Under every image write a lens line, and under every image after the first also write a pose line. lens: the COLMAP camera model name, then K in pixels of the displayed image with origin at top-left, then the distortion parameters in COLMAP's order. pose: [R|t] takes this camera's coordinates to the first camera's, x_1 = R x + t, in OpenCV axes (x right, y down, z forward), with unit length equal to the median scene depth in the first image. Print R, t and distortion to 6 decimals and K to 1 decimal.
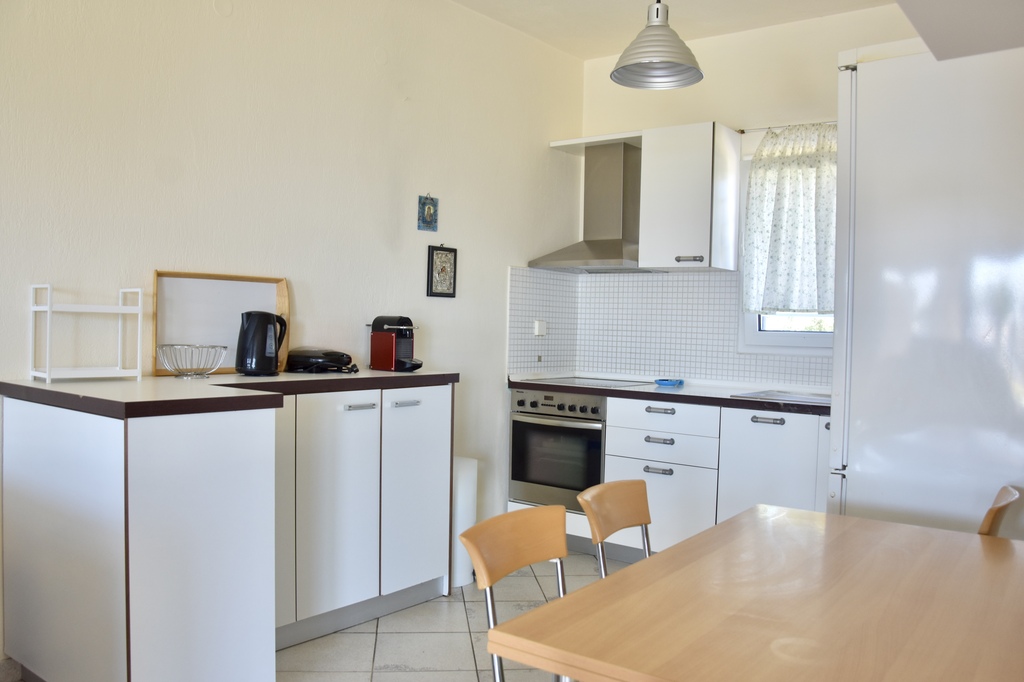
lens RADIAL K [[828.9, 0, 516.0], [0, 828.9, 358.4], [0, 0, 1]] dist [-0.124224, 0.081718]
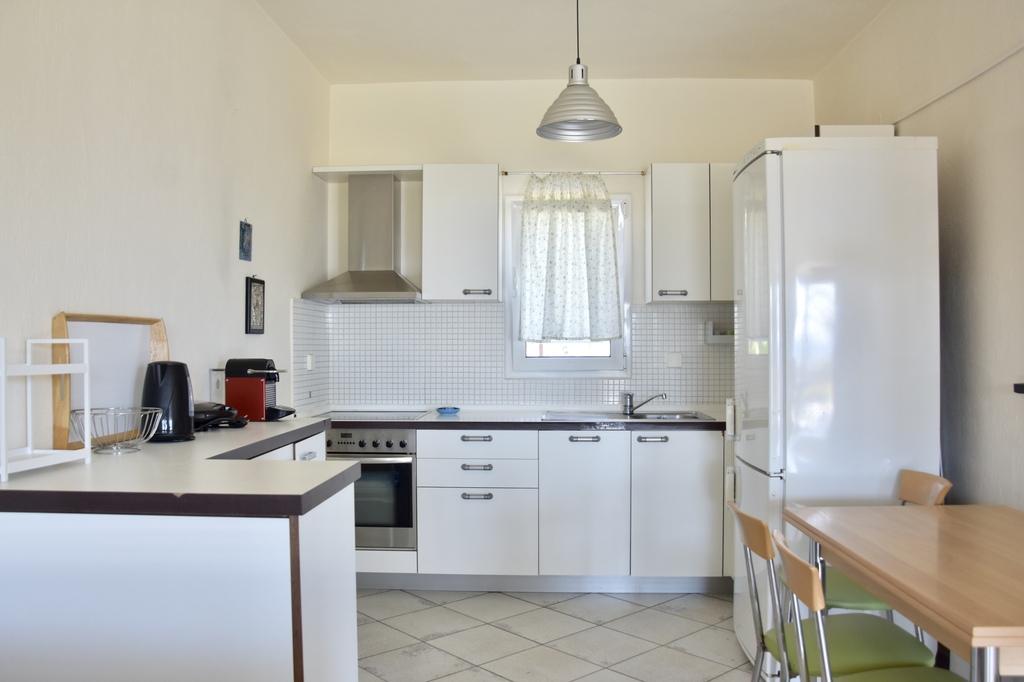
lens RADIAL K [[828.9, 0, 504.7], [0, 828.9, 362.4], [0, 0, 1]] dist [-0.124224, 0.081718]
pose [[0.825770, -0.040643, 0.562540, -0.373116], [0.048534, 0.998821, 0.000919, -0.031514], [-0.561915, 0.026543, 0.826769, 0.112819]]
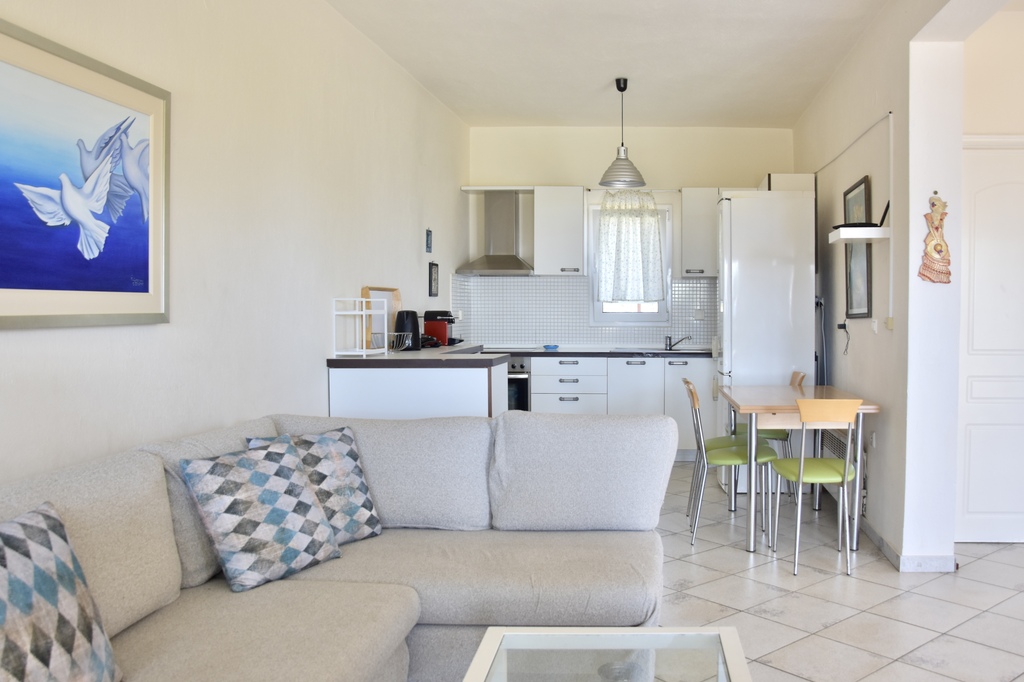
lens RADIAL K [[875.5, 0, 626.7], [0, 875.5, 358.5], [0, 0, 1]] dist [-0.042503, 0.013699]
pose [[0.817928, -0.058769, 0.572311, -0.726948], [0.045069, 0.998257, 0.038098, -0.007106], [-0.573553, -0.005368, 0.819151, -0.504431]]
